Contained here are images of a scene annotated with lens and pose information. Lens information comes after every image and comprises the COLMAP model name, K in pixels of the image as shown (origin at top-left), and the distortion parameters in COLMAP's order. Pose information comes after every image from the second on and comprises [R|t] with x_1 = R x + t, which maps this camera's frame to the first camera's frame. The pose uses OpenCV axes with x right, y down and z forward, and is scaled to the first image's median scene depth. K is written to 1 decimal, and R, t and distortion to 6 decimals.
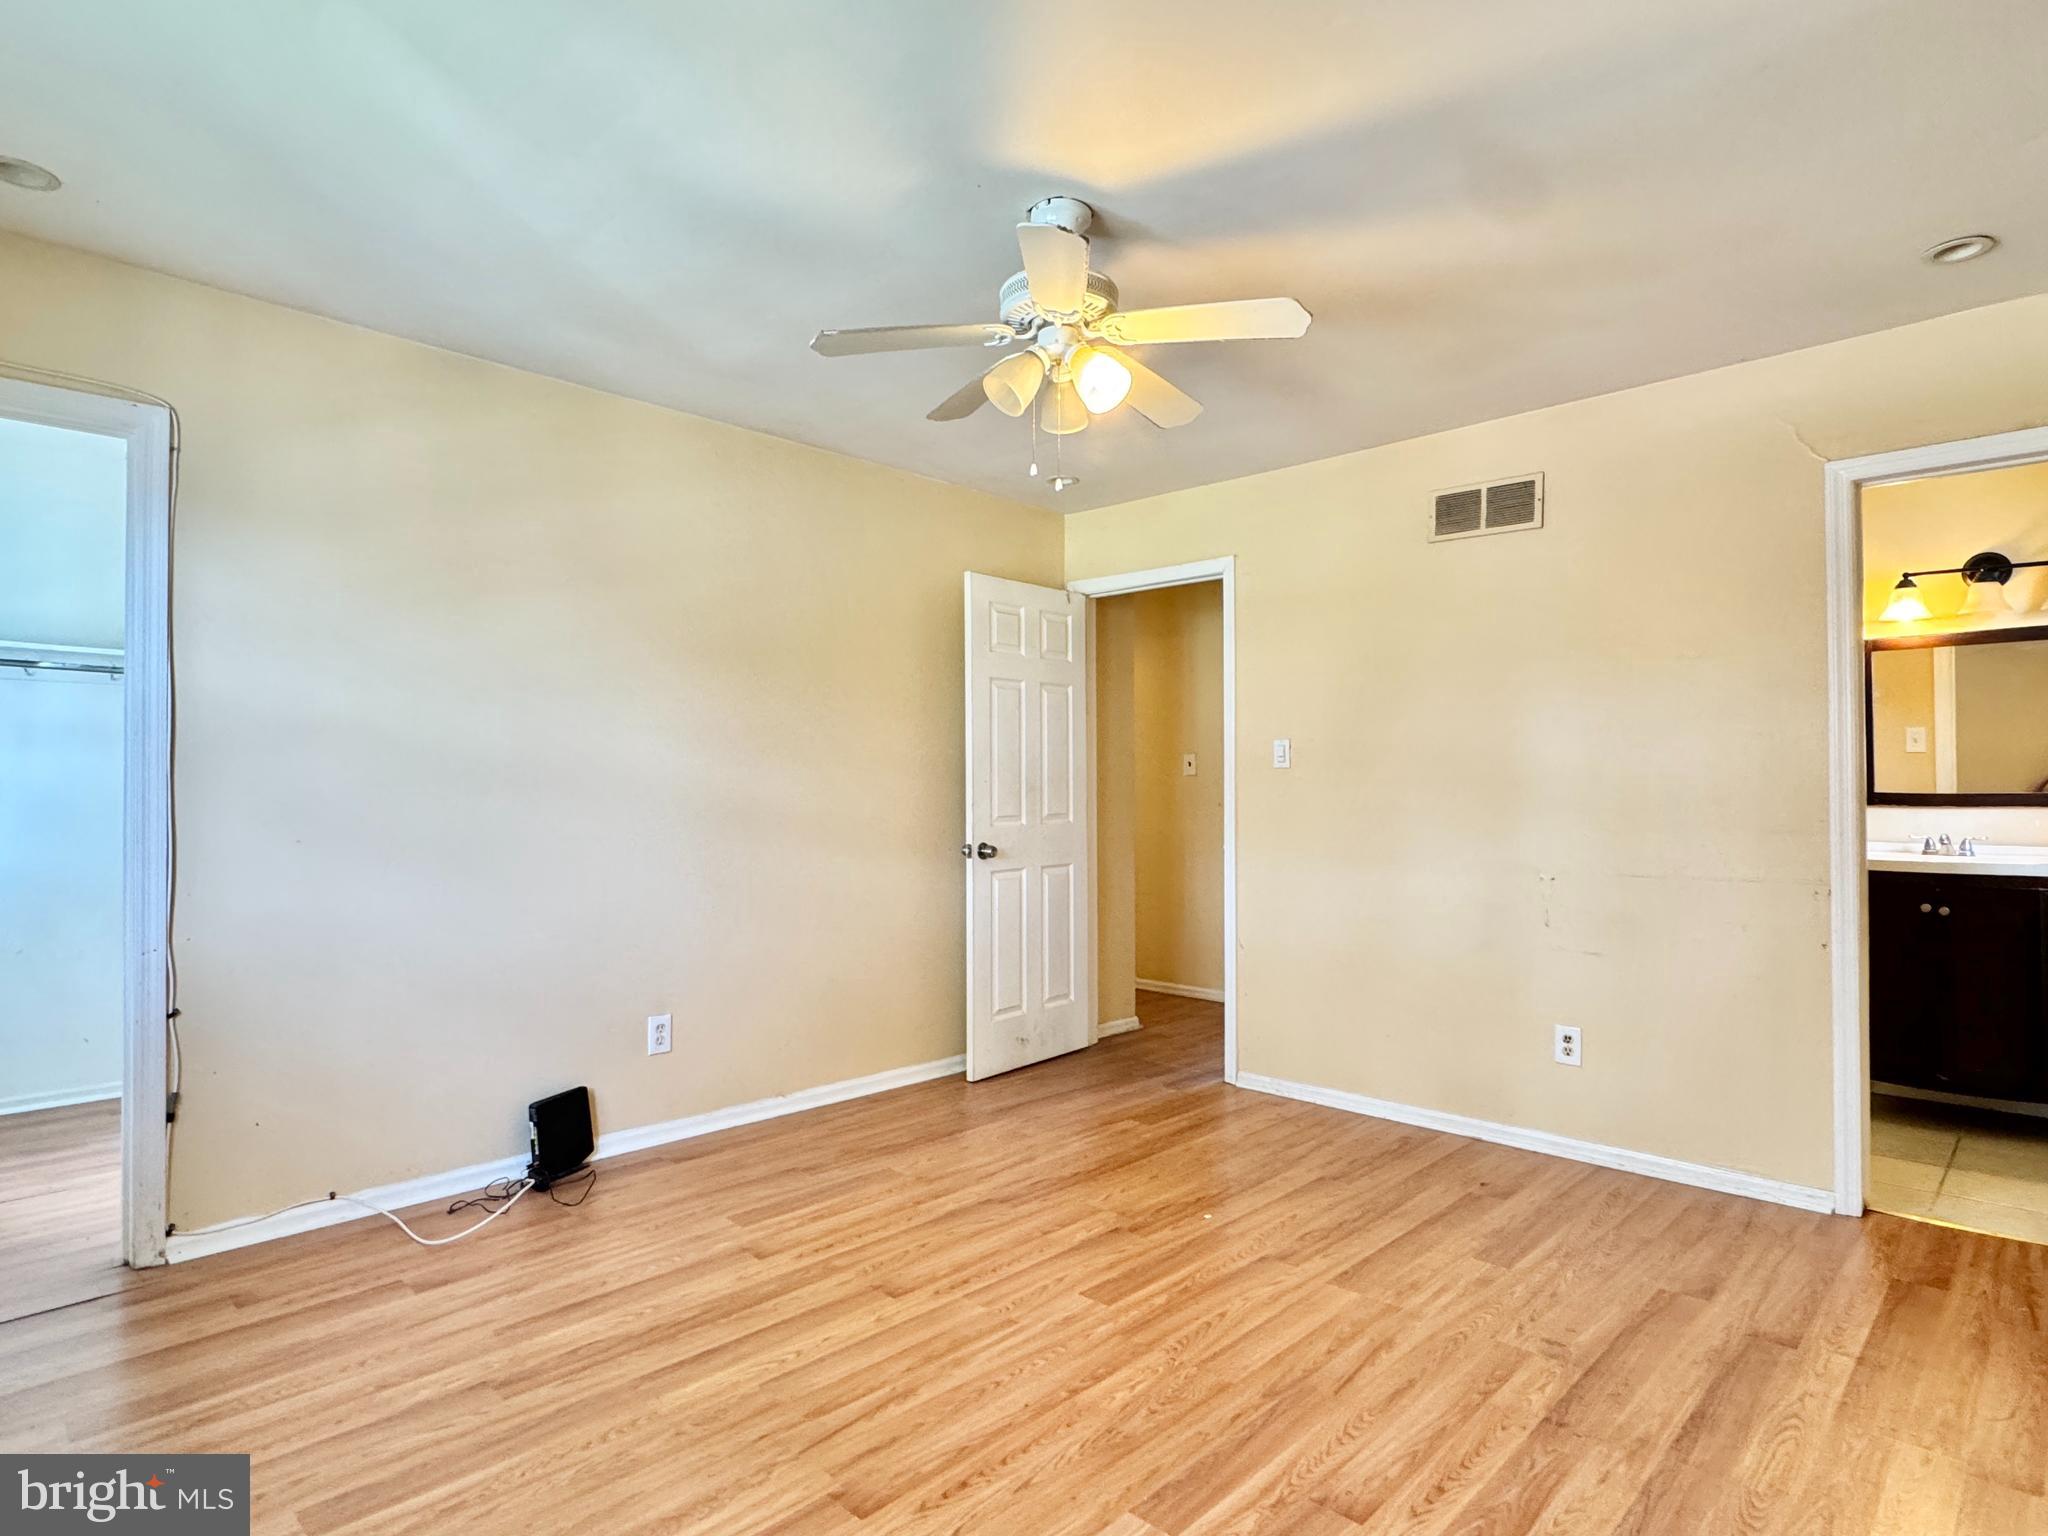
lens RADIAL K [[1114.7, 0, 1009.1], [0, 1114.7, 769.5], [0, 0, 1]] dist [0.001489, -0.000155]
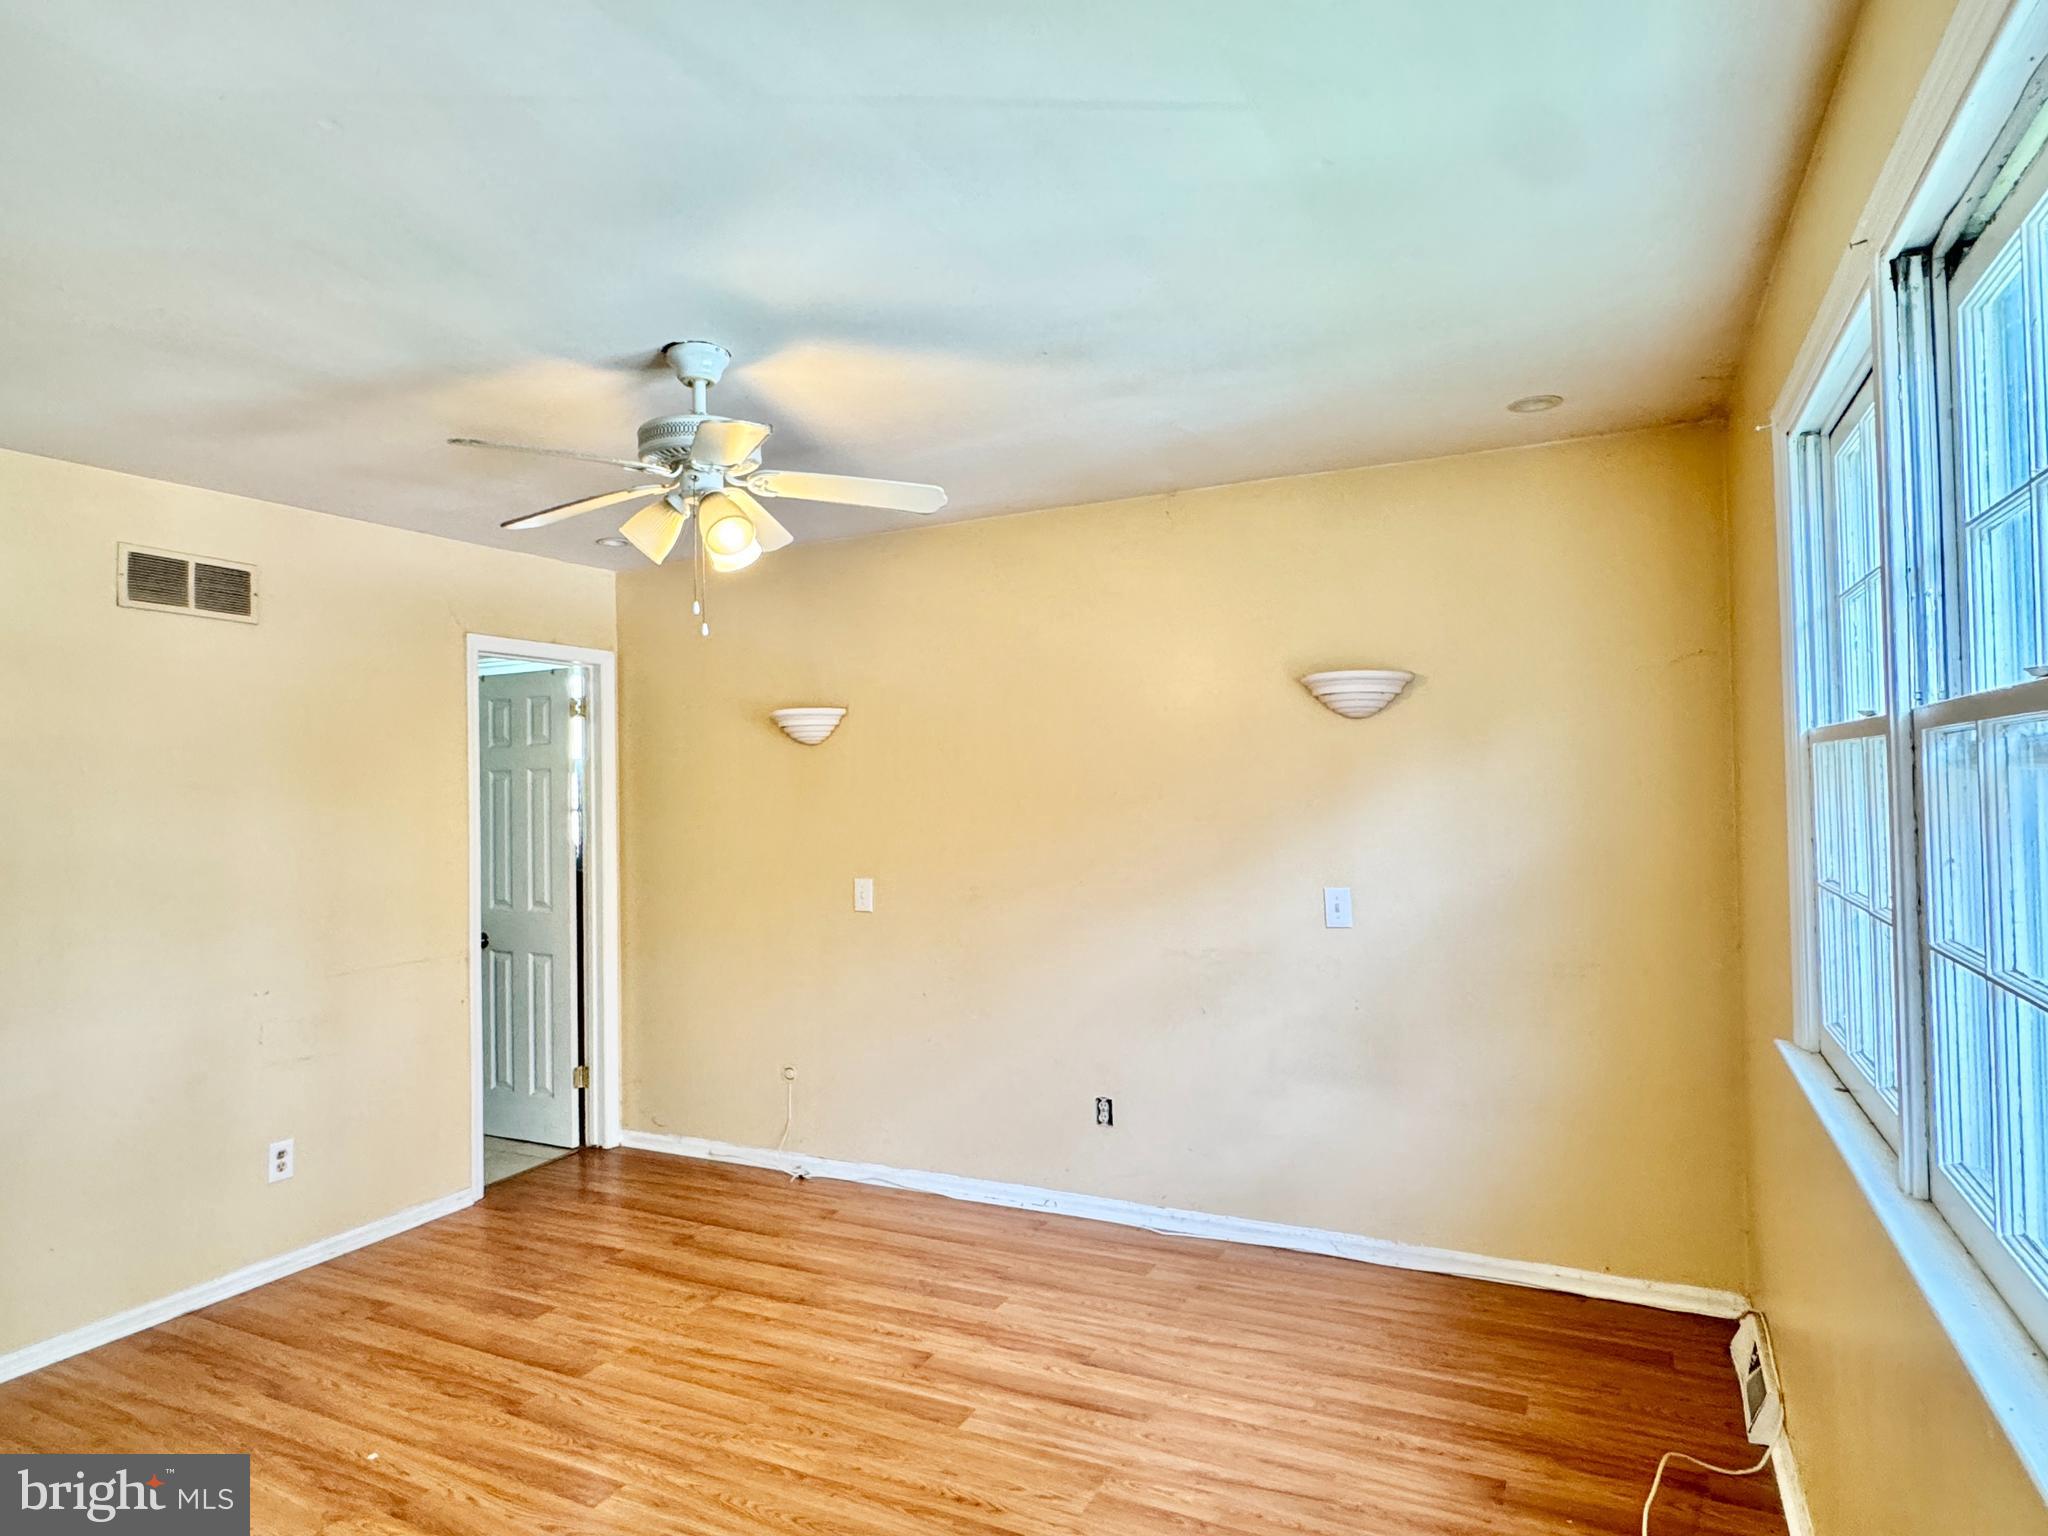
lens RADIAL K [[1185.0, 0, 1024.0], [0, 1185.0, 768.0], [0, 0, 1]] dist [-0.001266, 0.003628]
pose [[-0.309832, 0.023626, 0.950498, -0.868281], [0.002137, 0.999706, -0.024152, -0.087700], [-0.950789, -0.005452, -0.309791, 0.878732]]
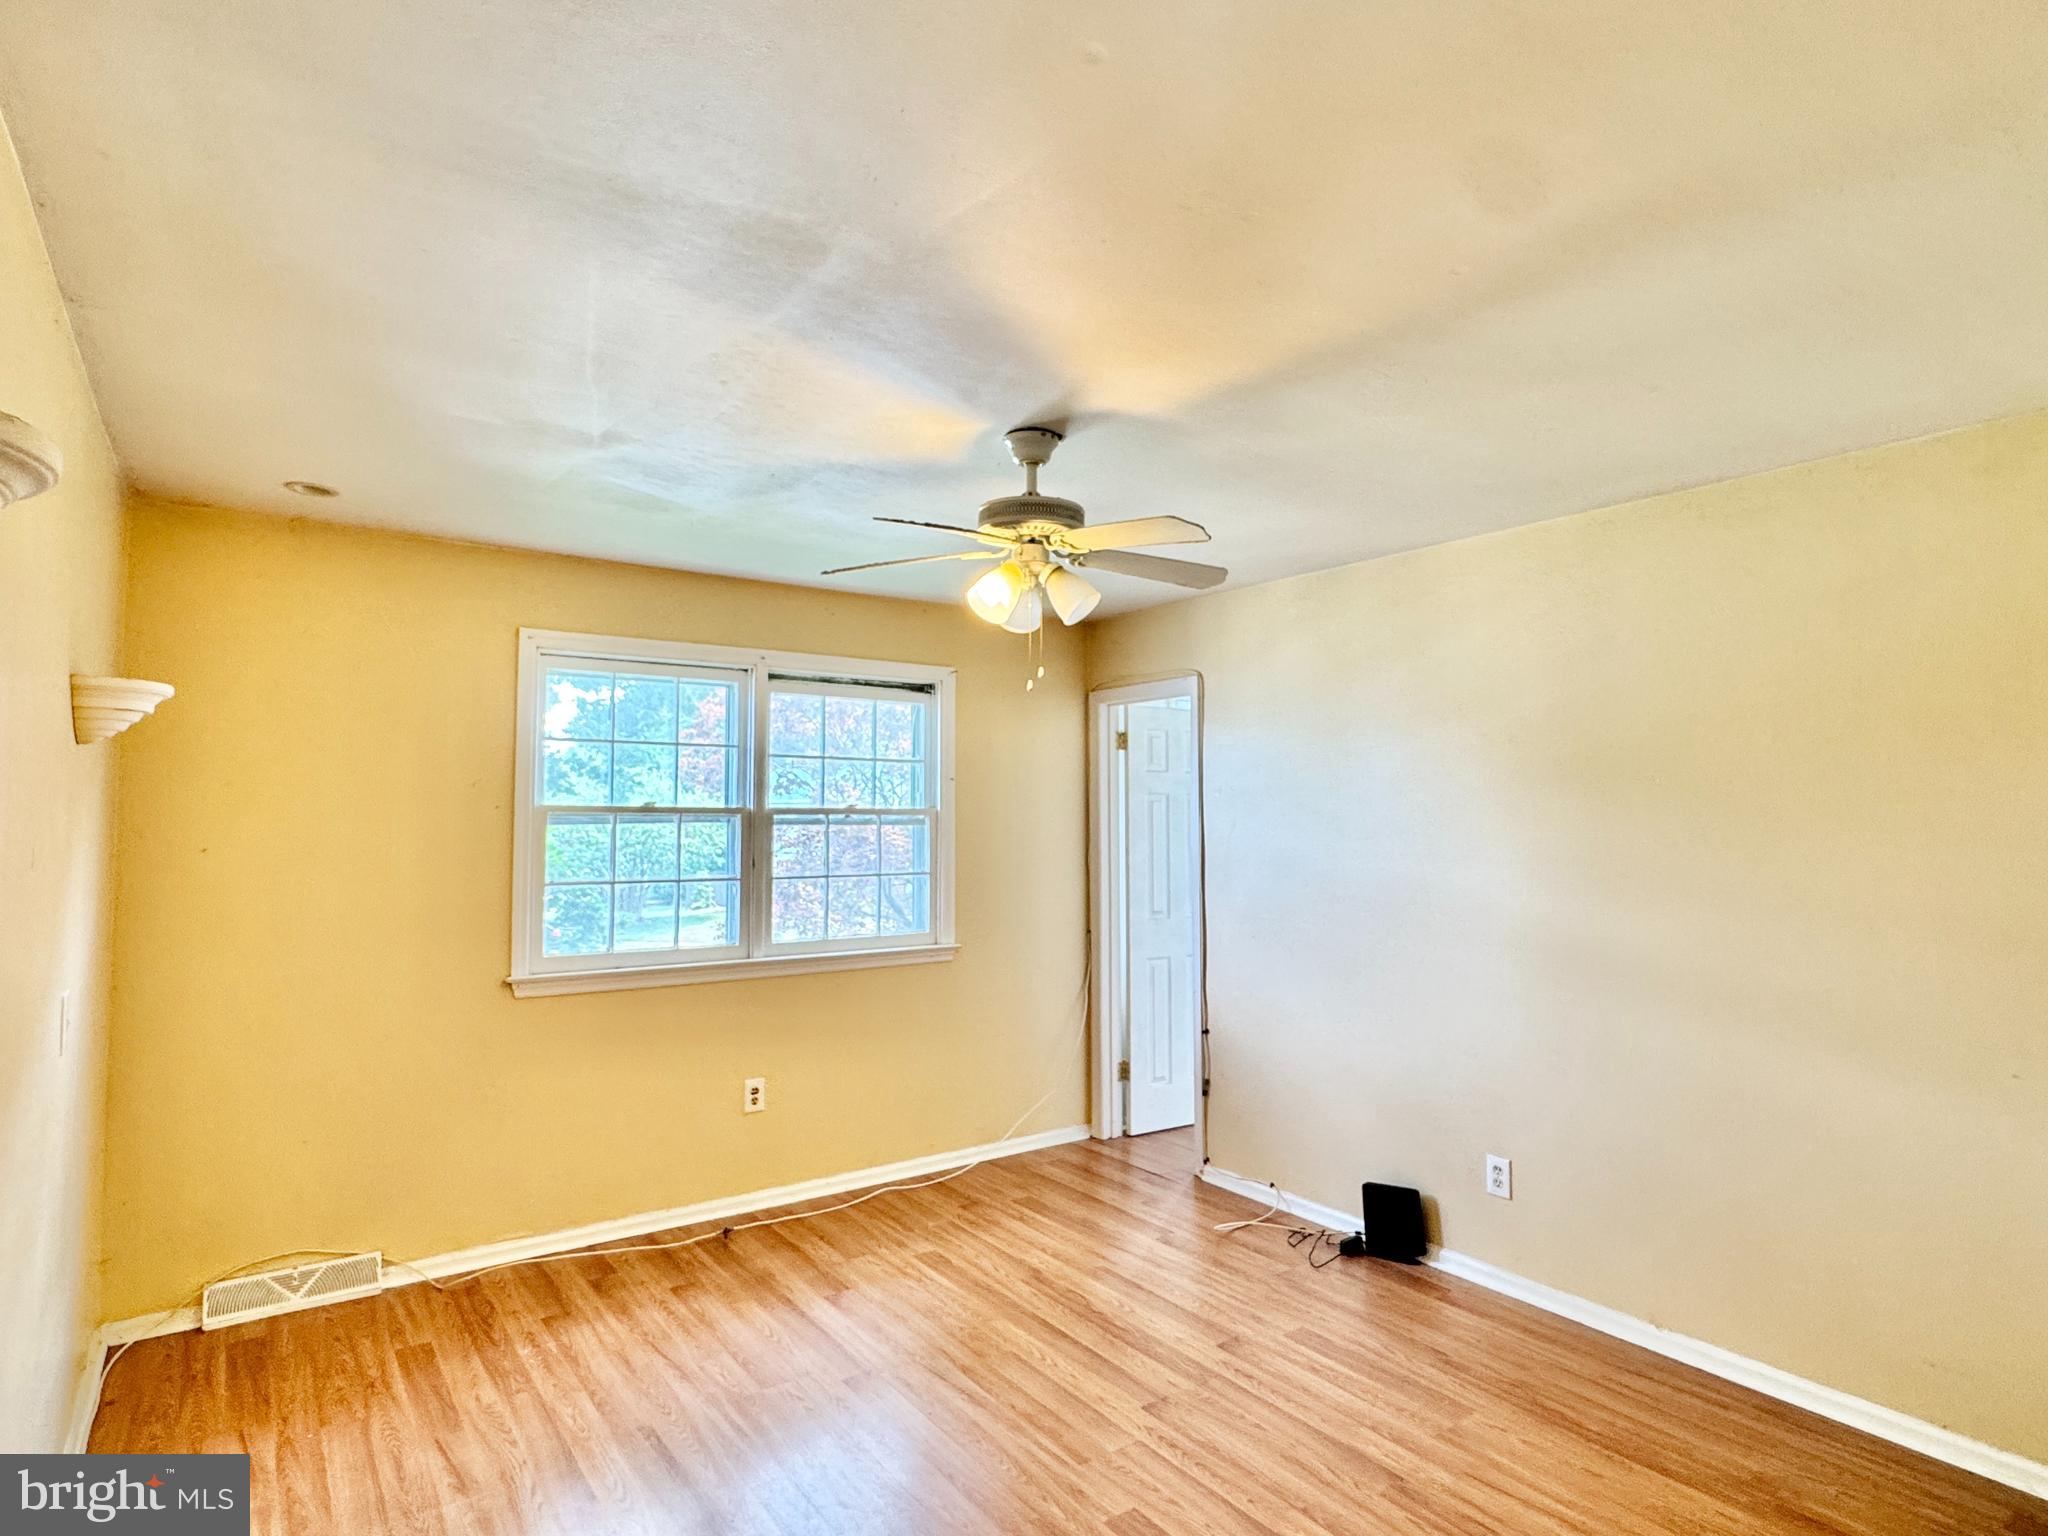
lens RADIAL K [[1114.7, 0, 1009.1], [0, 1114.7, 769.5], [0, 0, 1]] dist [0.001489, -0.000155]
pose [[-0.183224, -0.042006, -0.982173, 0.935327], [0.016248, 0.998821, -0.045749, -0.099763], [0.982937, -0.024340, -0.182325, 0.981702]]
